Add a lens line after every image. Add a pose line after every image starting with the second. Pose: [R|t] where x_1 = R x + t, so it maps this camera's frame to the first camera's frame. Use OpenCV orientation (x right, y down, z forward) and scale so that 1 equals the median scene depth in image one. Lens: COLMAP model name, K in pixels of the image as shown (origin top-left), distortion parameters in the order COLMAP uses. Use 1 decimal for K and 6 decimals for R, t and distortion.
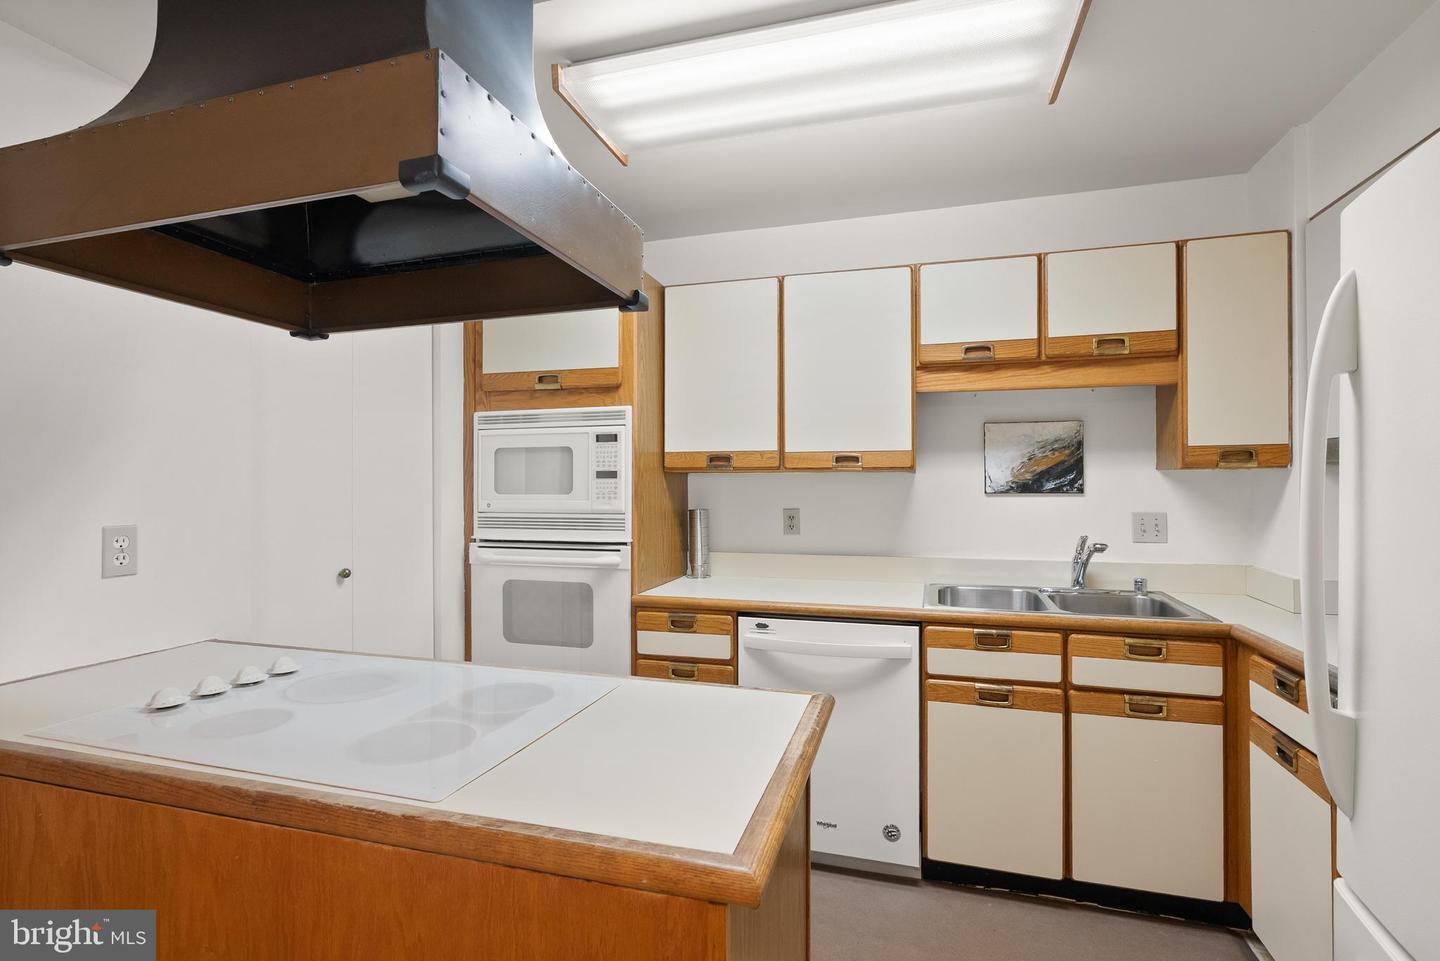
lens RADIAL K [[681.5, 0, 714.9], [0, 681.5, 480.3], [0, 0, 1]] dist [-0.006350, 0.002500]
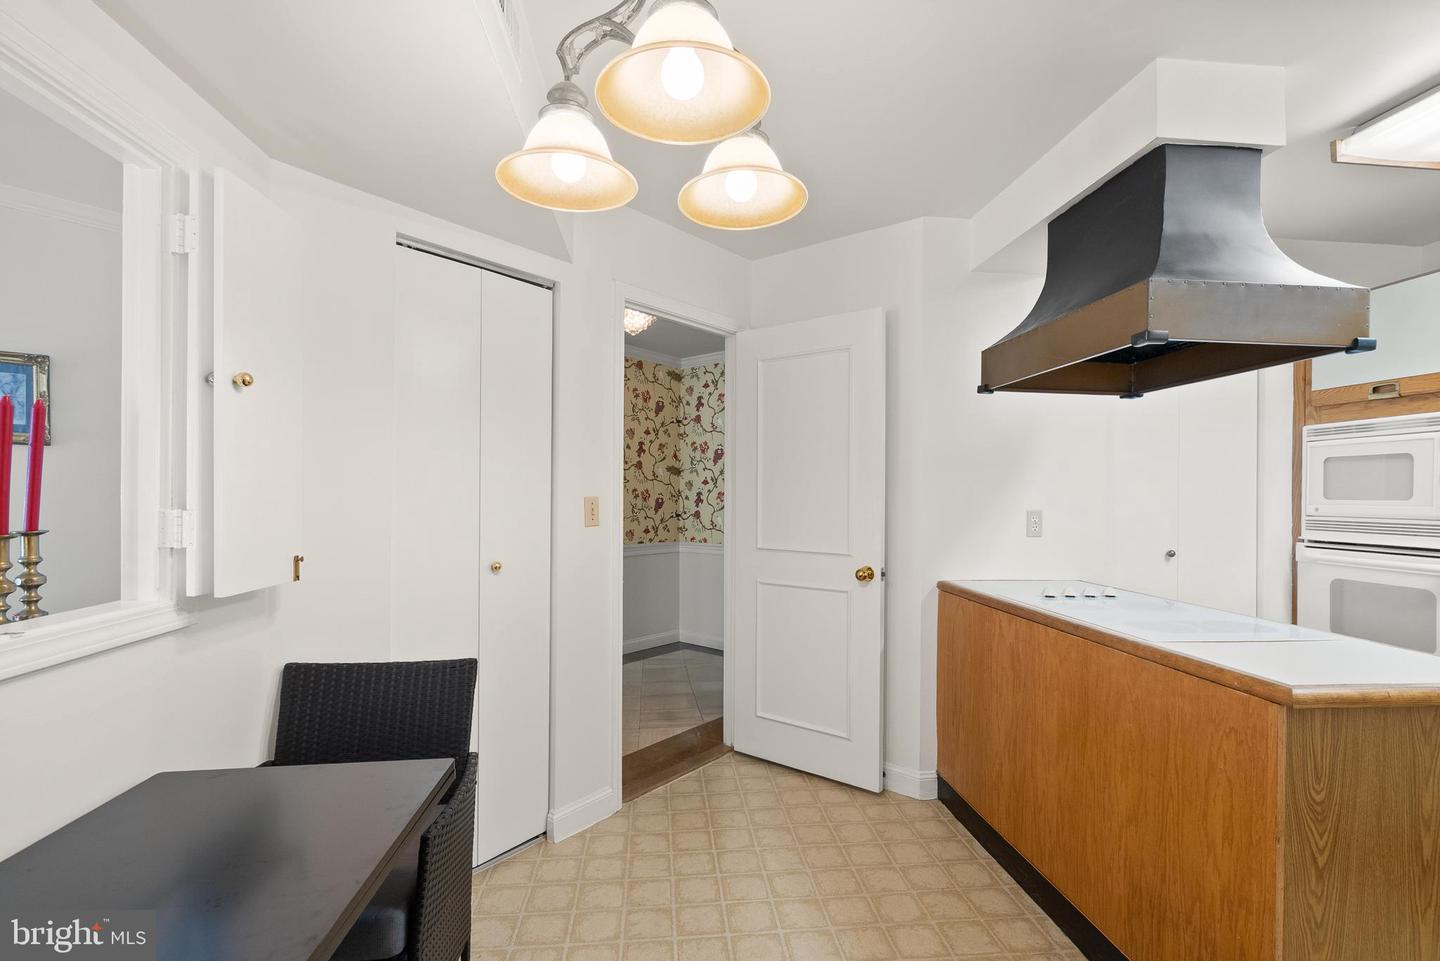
lens RADIAL K [[681.5, 0, 706.7], [0, 681.5, 494.0], [0, 0, 1]] dist [-0.006350, 0.002500]
pose [[0.368571, 0.006034, -0.929580, 0.331514], [-0.002773, 0.999982, 0.005392, 0.008388], [0.929596, 0.000590, 0.368581, -0.330669]]
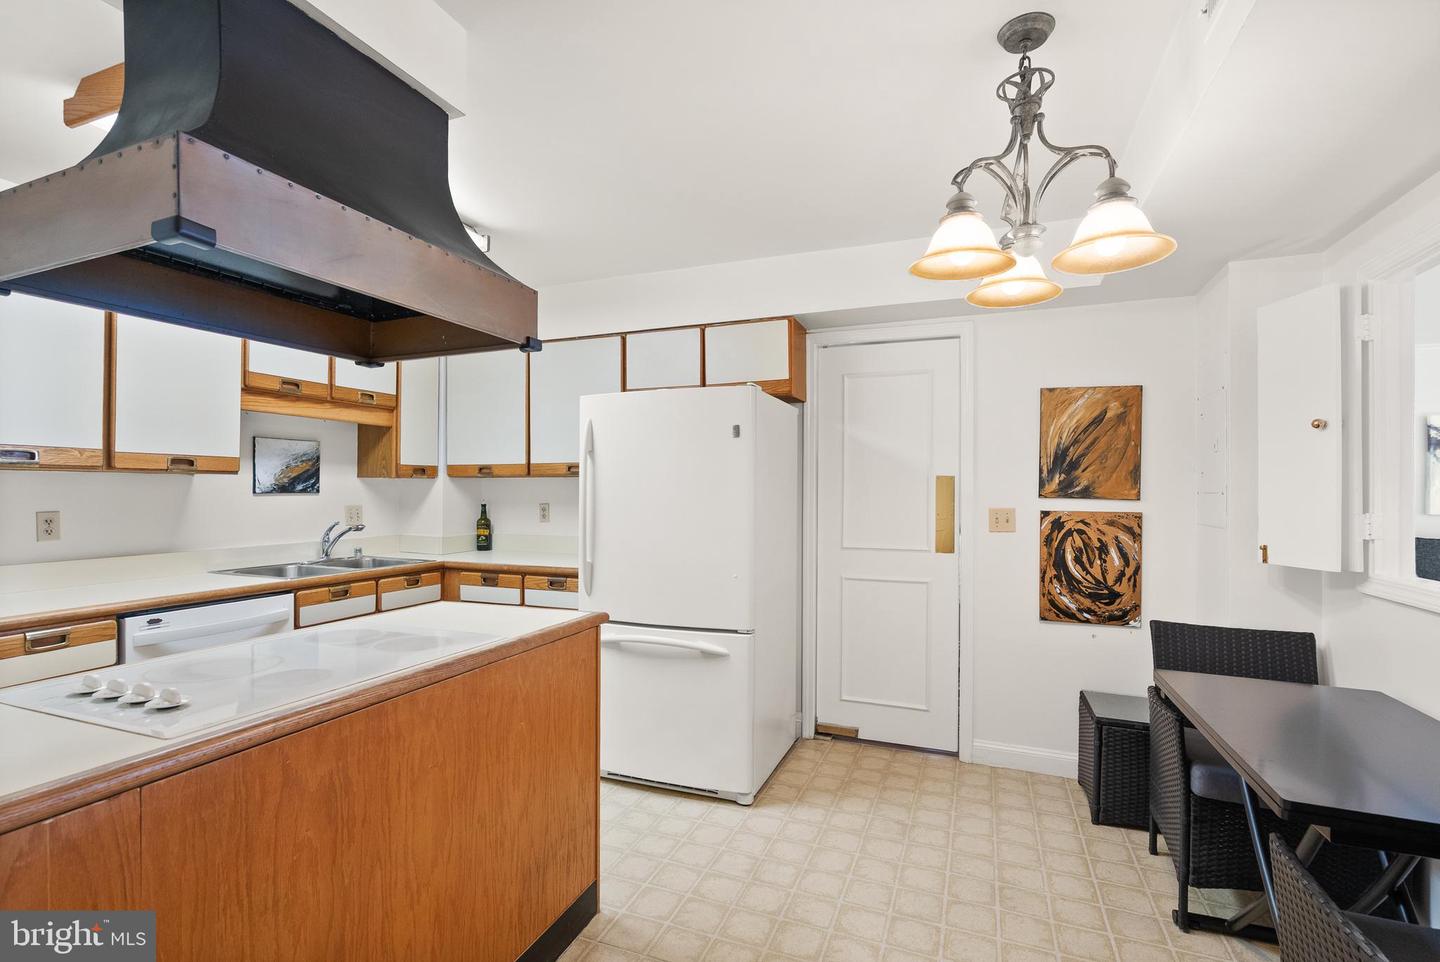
lens RADIAL K [[681.5, 0, 719.5], [0, 681.5, 487.3], [0, 0, 1]] dist [-0.006350, 0.002500]
pose [[0.067882, 0.006768, 0.997670, -0.814614], [-0.009885, 0.999932, -0.006111, 0.007663], [-0.997644, -0.009447, 0.067944, 0.072183]]
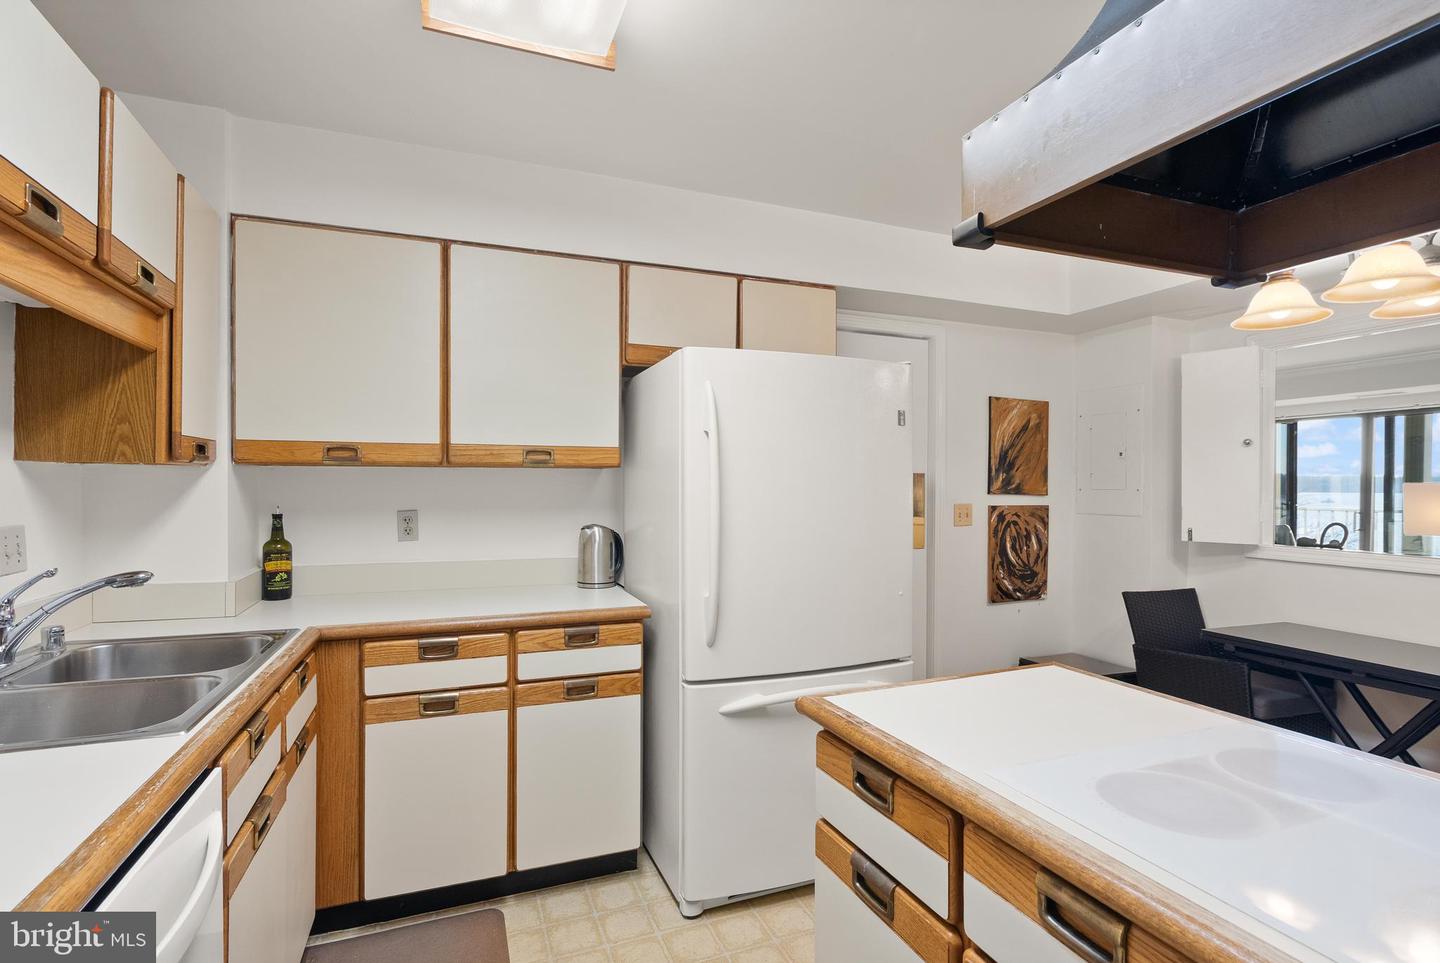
lens RADIAL K [[681.5, 0, 718.2], [0, 681.5, 483.5], [0, 0, 1]] dist [-0.006350, 0.002500]
pose [[-0.636708, 0.001555, 0.771103, -0.268194], [-0.007038, 0.999945, -0.007828, 0.006617], [-0.771073, -0.010411, -0.636662, 0.871358]]
